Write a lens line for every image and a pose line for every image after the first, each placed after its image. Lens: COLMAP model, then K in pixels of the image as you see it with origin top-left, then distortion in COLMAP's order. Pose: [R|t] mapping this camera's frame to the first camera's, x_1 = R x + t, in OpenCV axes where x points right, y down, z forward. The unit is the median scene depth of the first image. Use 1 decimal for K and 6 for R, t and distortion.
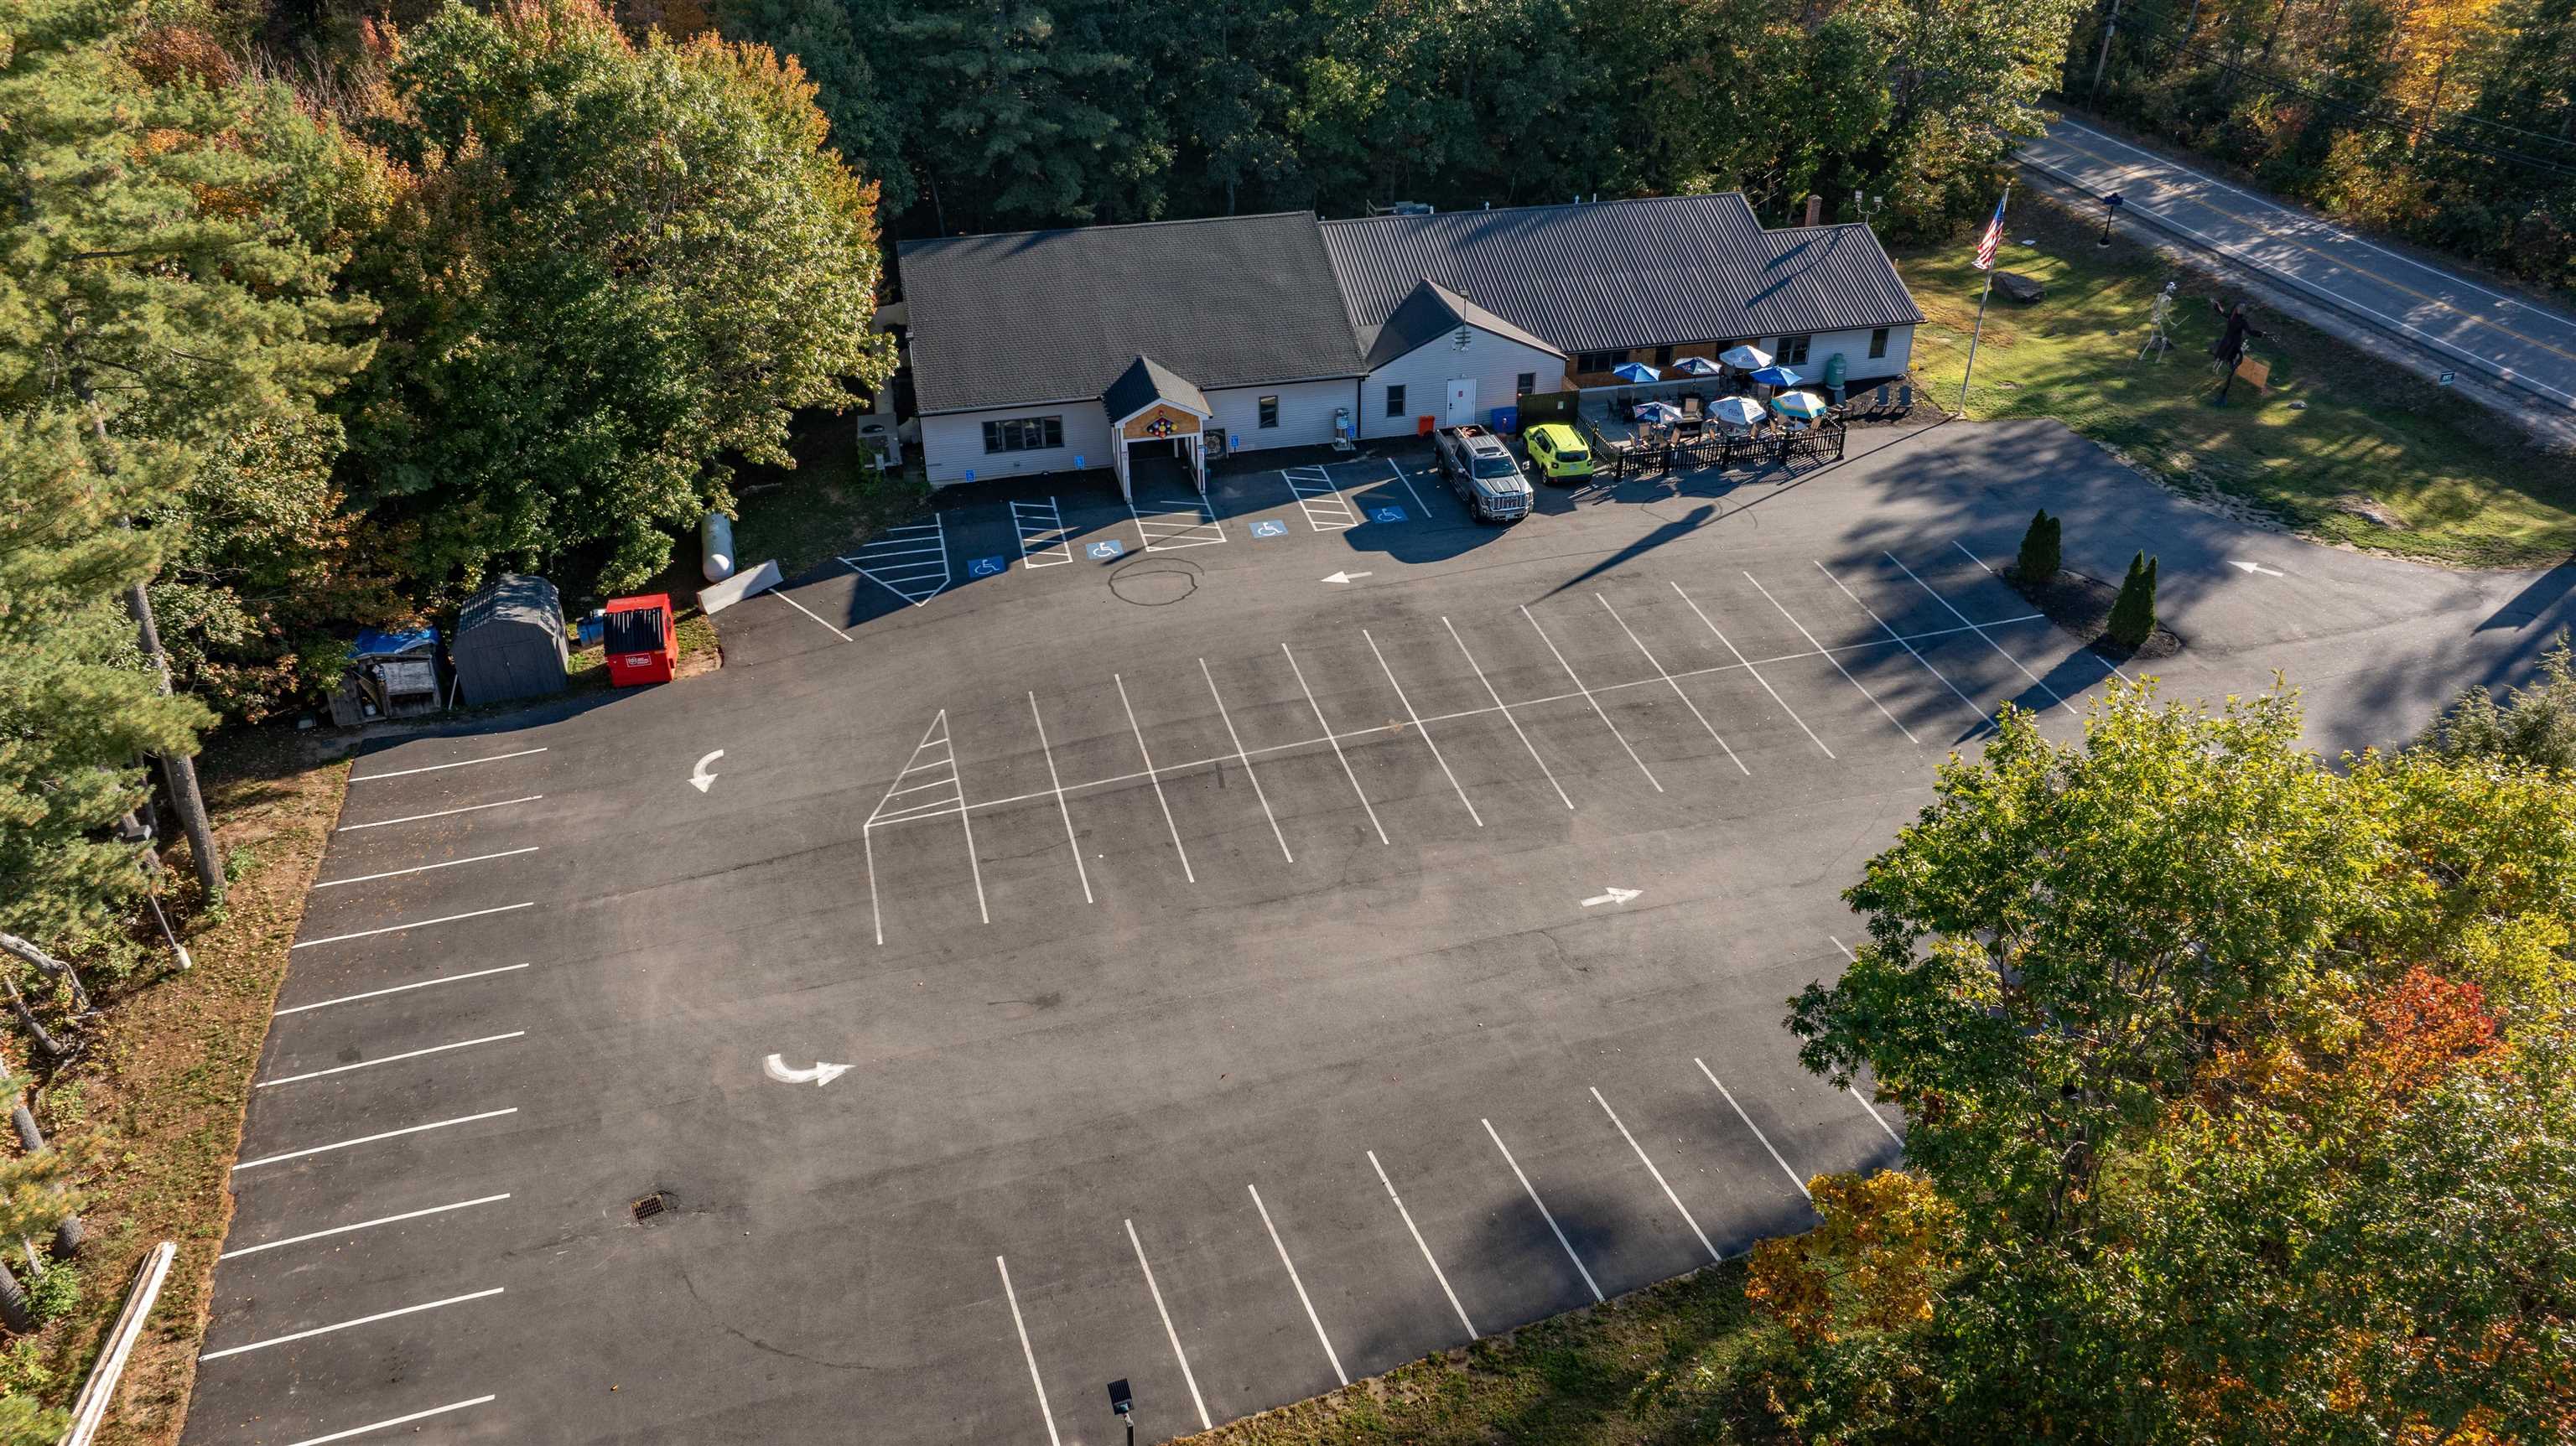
lens RADIAL K [[1807.0, 0, 1299.6], [0, 1807.0, 716.4], [0, 0, 1]] dist [-0.021436, 0.004896]
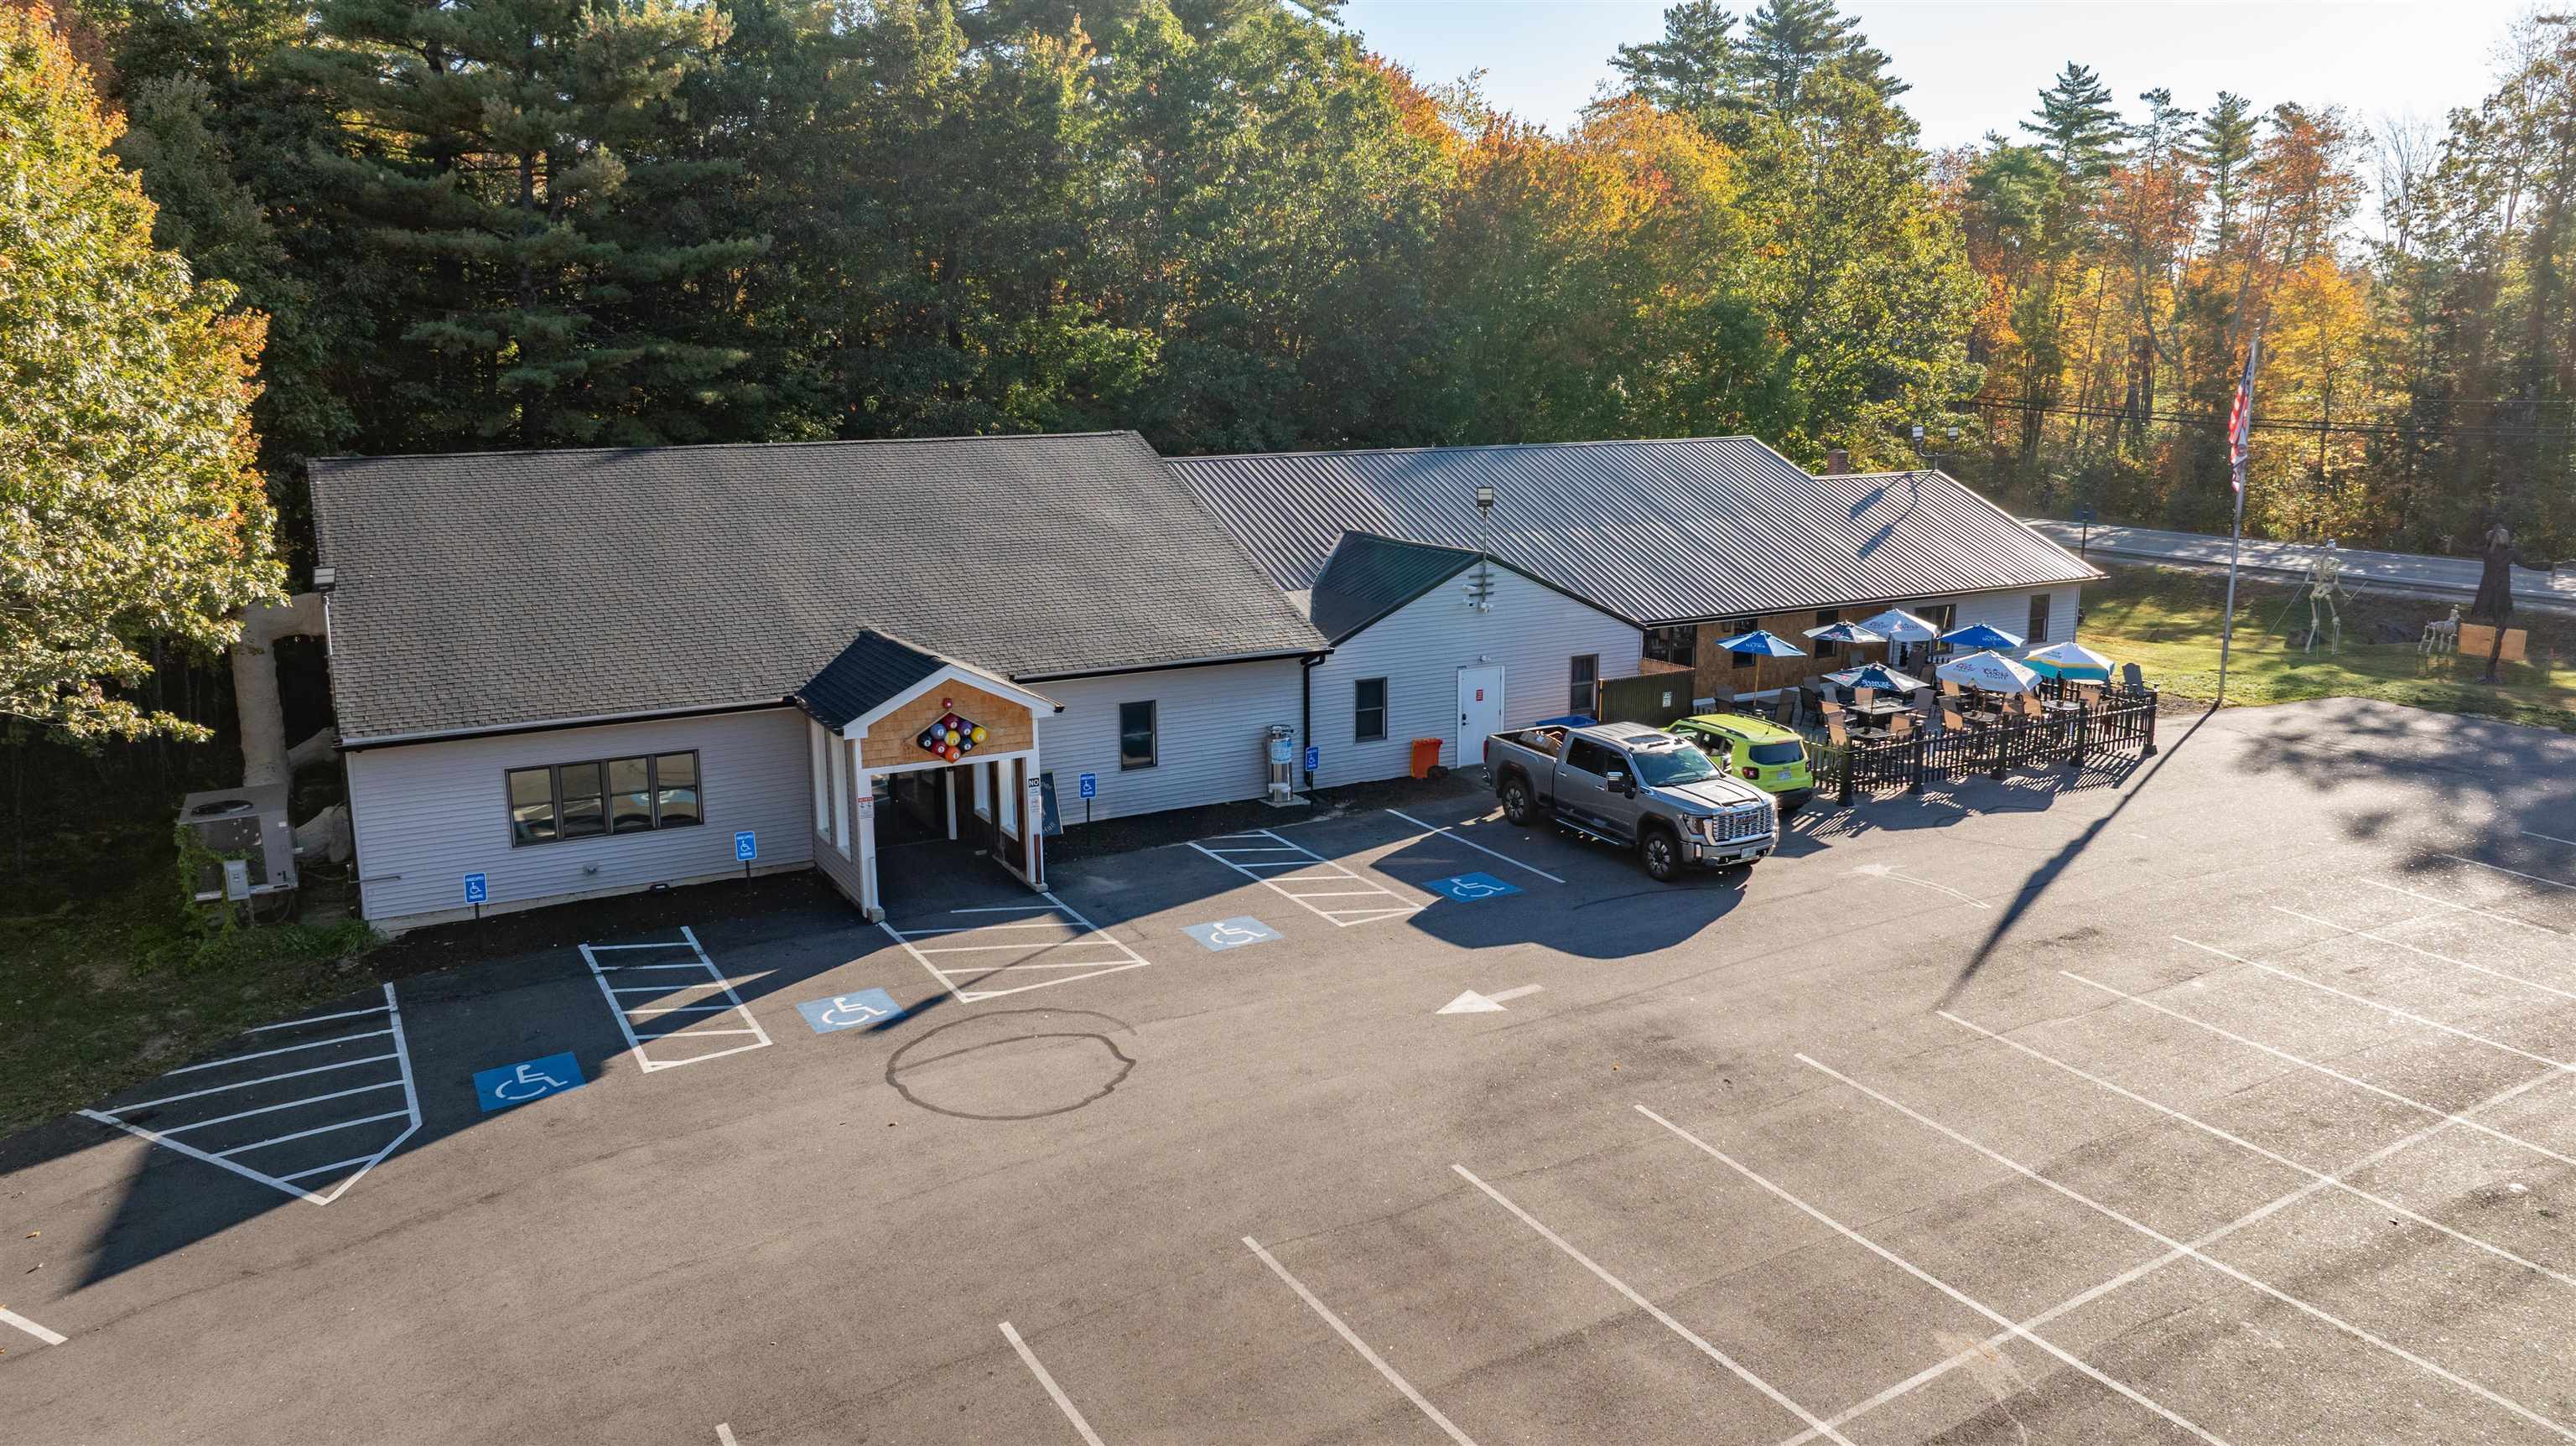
lens RADIAL K [[1806.4, 0, 1292.2], [0, 1806.4, 723.8], [0, 0, 1]] dist [-0.017791, 0.001300]
pose [[0.962558, -0.055433, 0.265346, -0.110540], [0.141329, 0.937925, -0.316738, -0.012528], [-0.231317, 0.342380, 0.910642, 0.571344]]
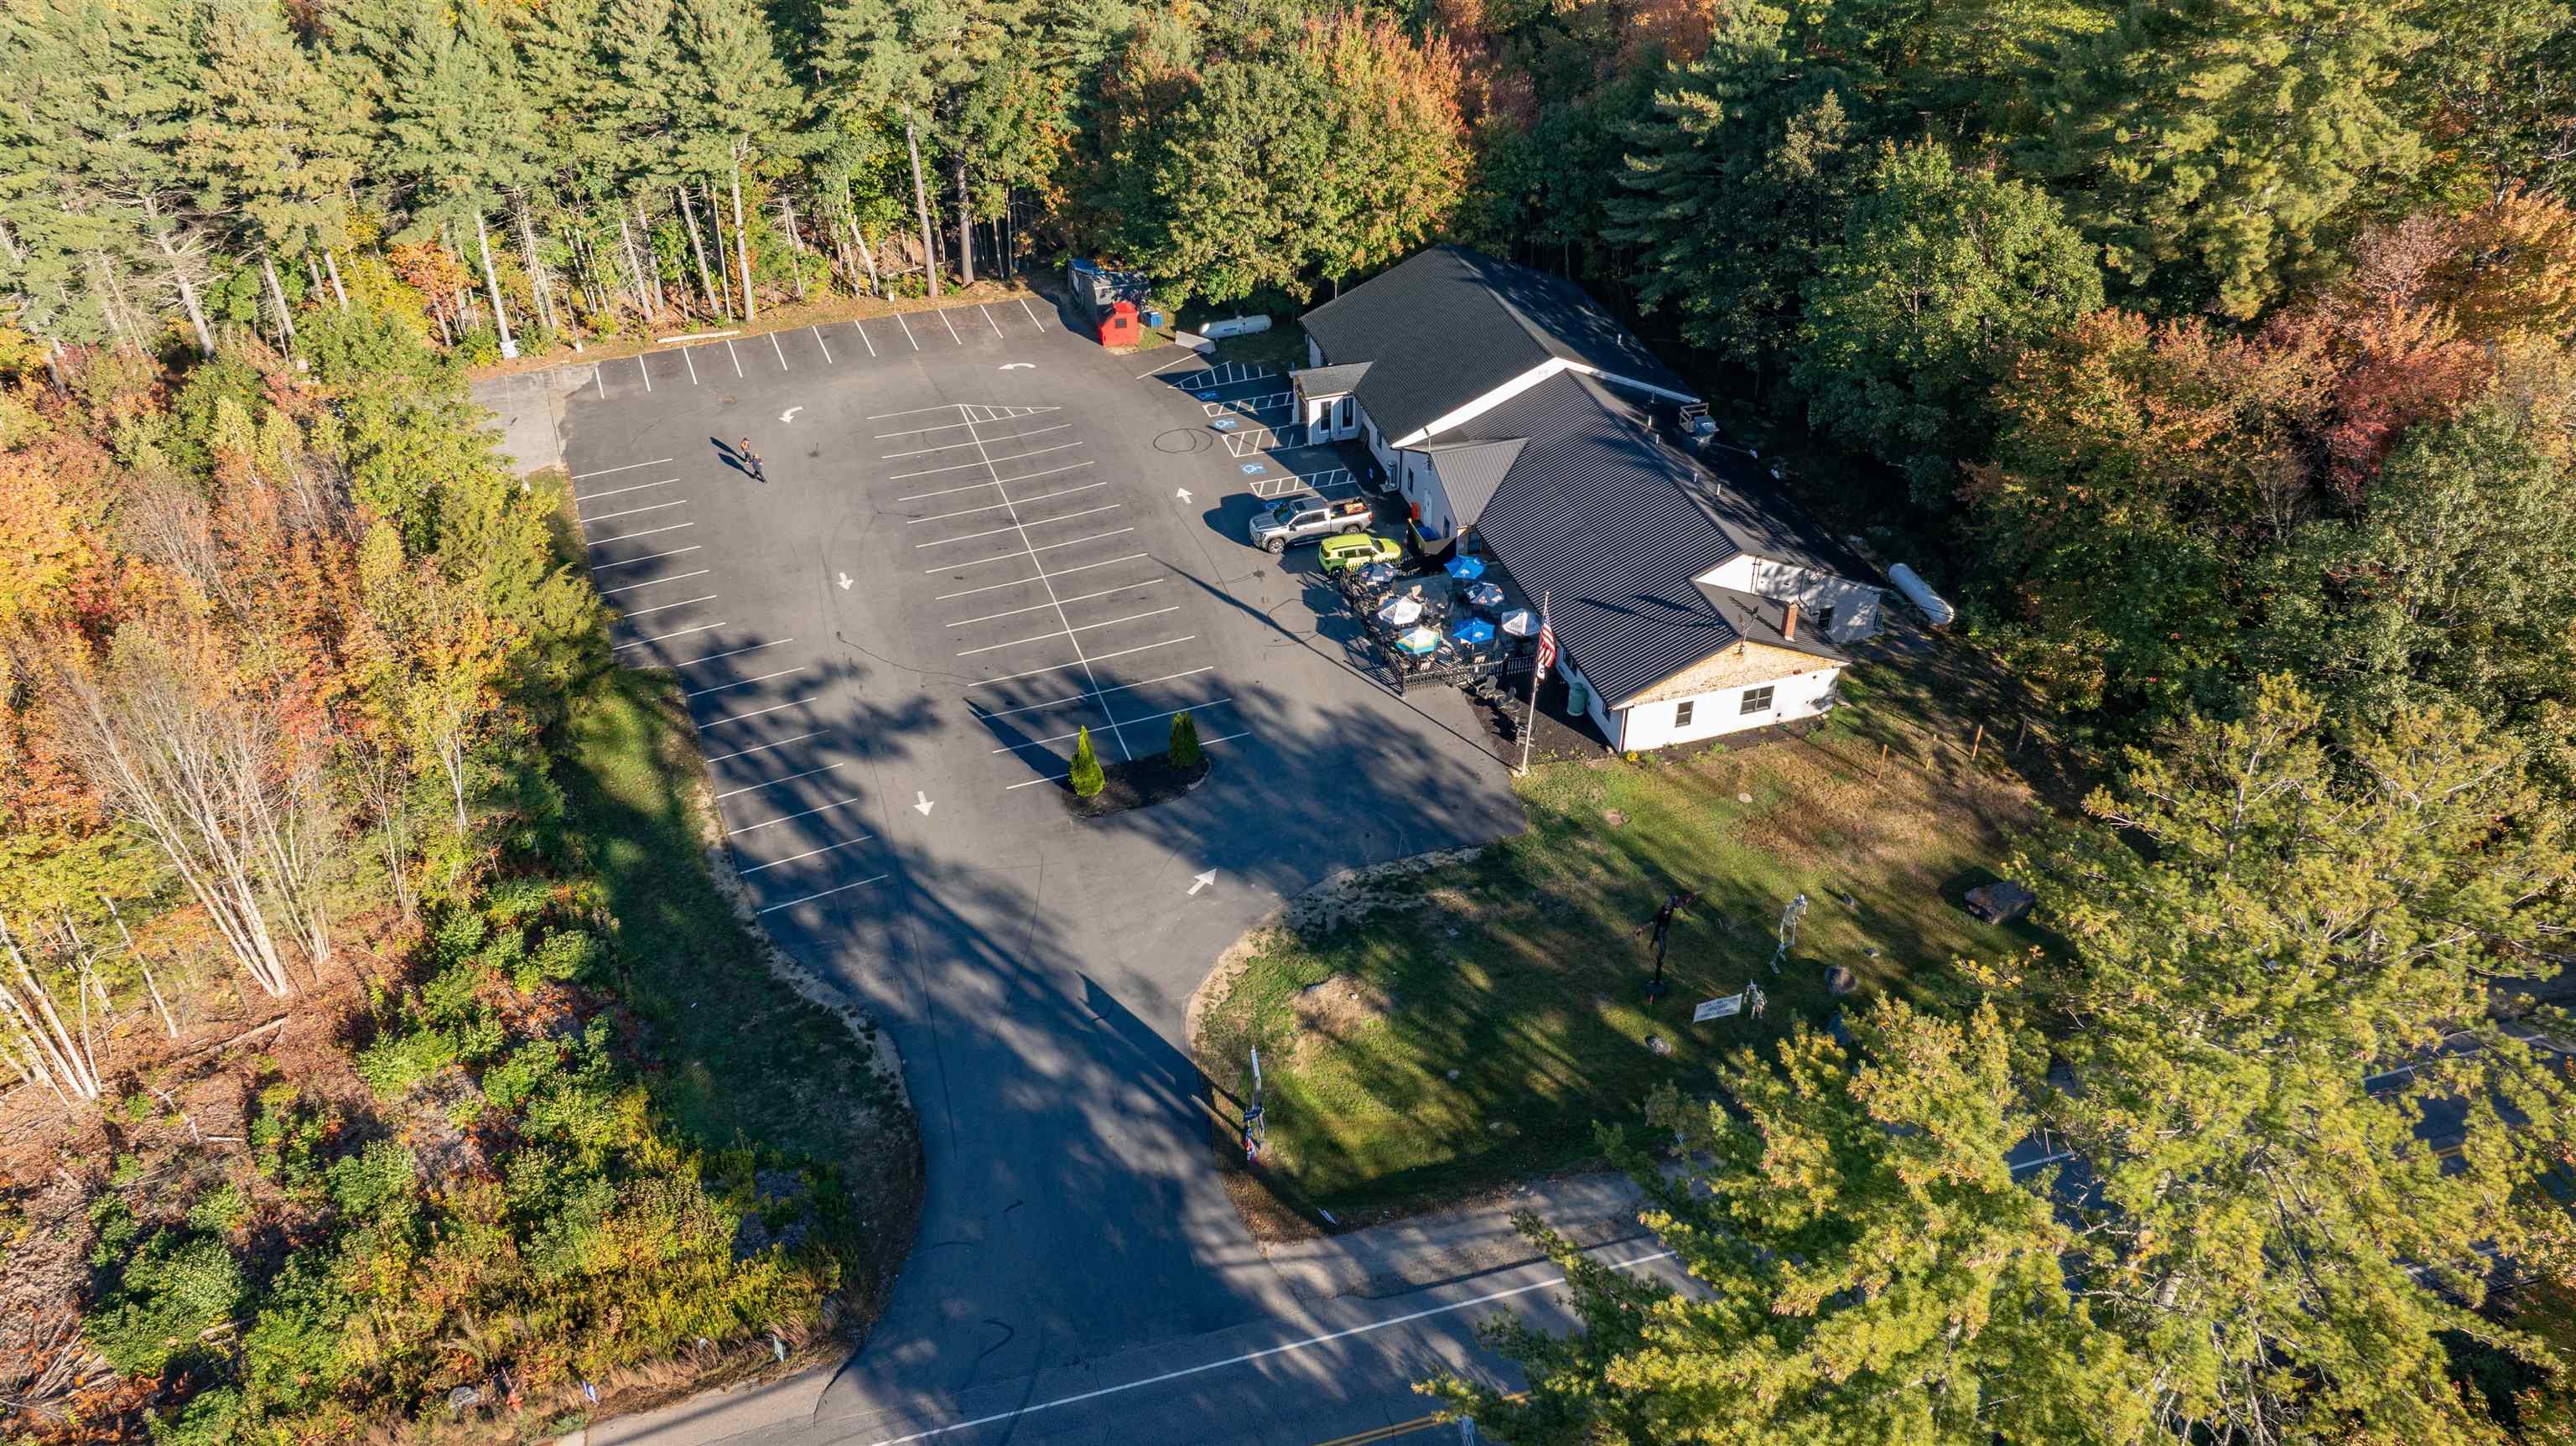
lens RADIAL K [[1807.0, 0, 1299.6], [0, 1807.0, 716.4], [0, 0, 1]] dist [-0.021436, 0.004896]
pose [[0.061283, 0.593578, -0.802440, 1.301115], [-0.515776, 0.707126, 0.483683, -0.696162], [0.854529, 0.384237, 0.349488, 0.559514]]
